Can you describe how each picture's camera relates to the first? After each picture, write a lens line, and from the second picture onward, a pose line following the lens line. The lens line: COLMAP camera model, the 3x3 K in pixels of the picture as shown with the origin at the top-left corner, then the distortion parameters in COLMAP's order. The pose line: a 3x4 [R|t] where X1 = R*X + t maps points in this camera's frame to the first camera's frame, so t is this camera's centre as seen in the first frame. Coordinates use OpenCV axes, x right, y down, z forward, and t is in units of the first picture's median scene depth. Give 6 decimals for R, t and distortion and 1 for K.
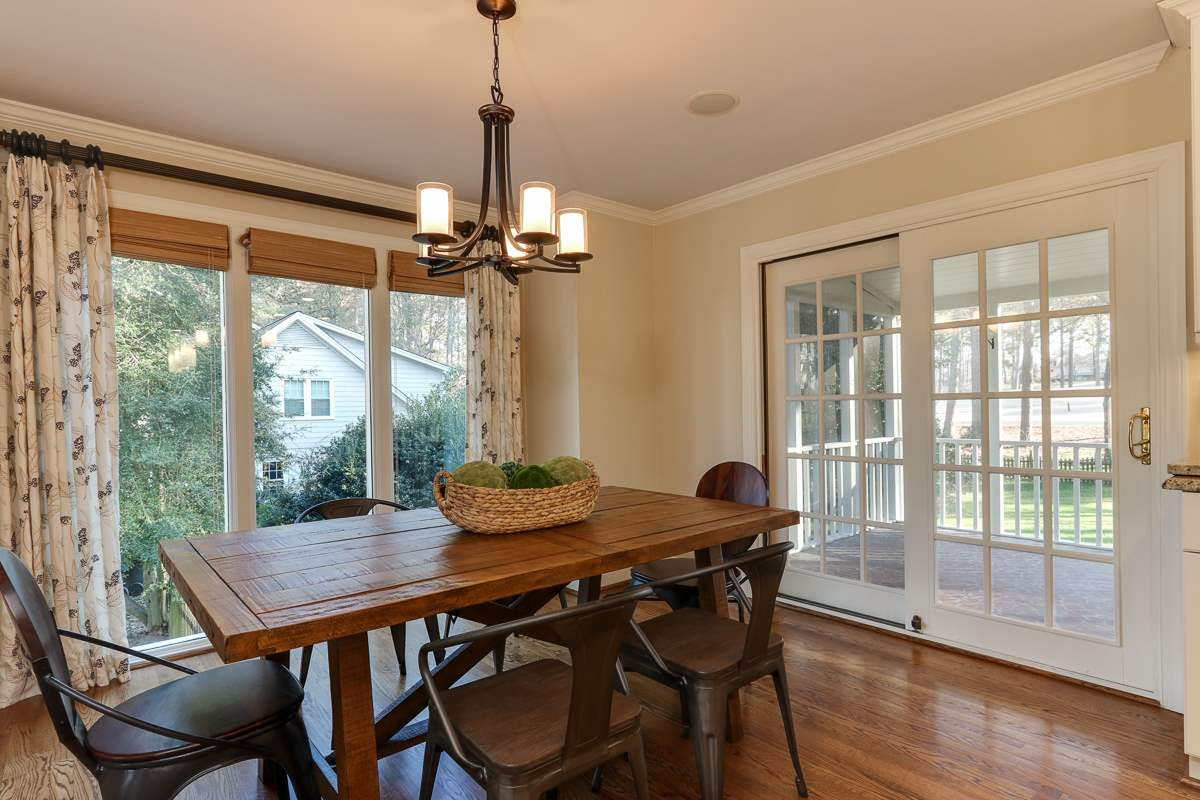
lens RADIAL K [[626.8, 0, 601.3], [0, 626.8, 402.9], [0, 0, 1]] dist [-0.001602, -0.000617]
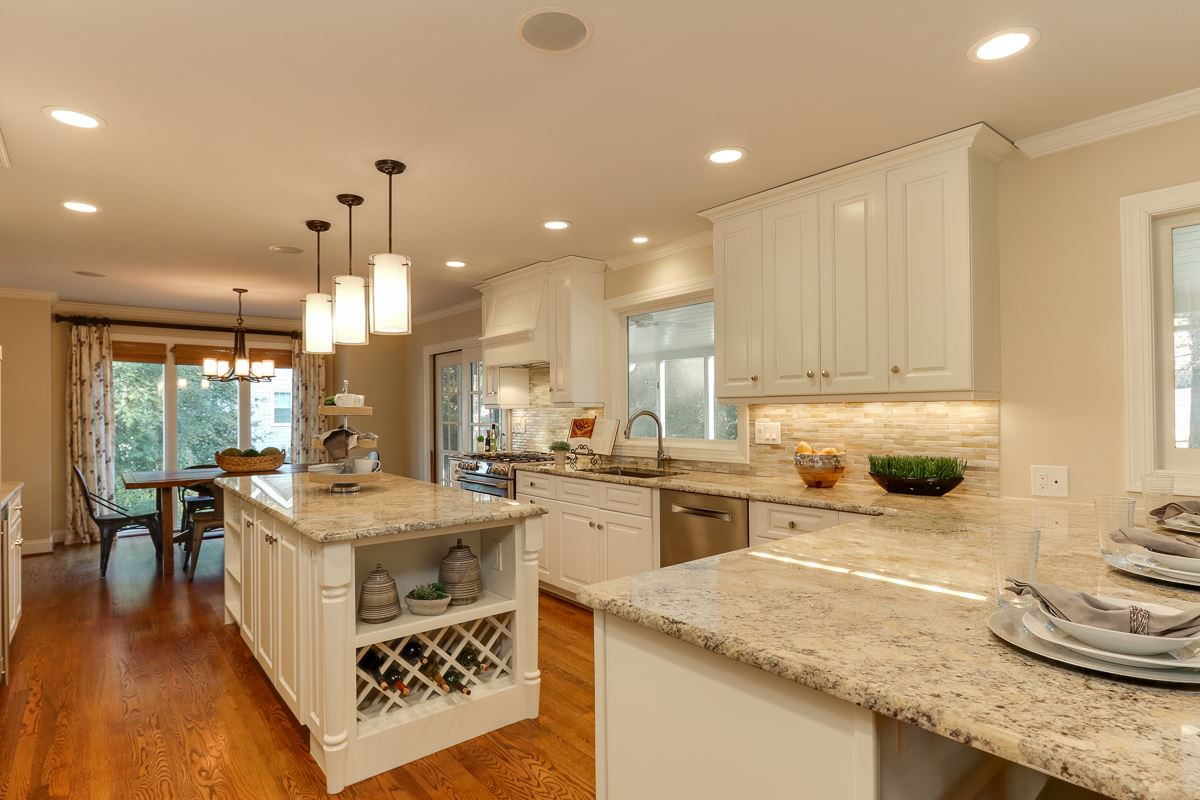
lens RADIAL K [[623.3, 0, 598.1], [0, 623.3, 405.0], [0, 0, 1]] dist [-0.007571, 0.000232]
pose [[0.999895, 0.005609, -0.013350, 1.140877], [-0.005811, 0.999868, -0.015153, -0.049065], [0.013263, 0.015229, 0.999796, -1.387578]]
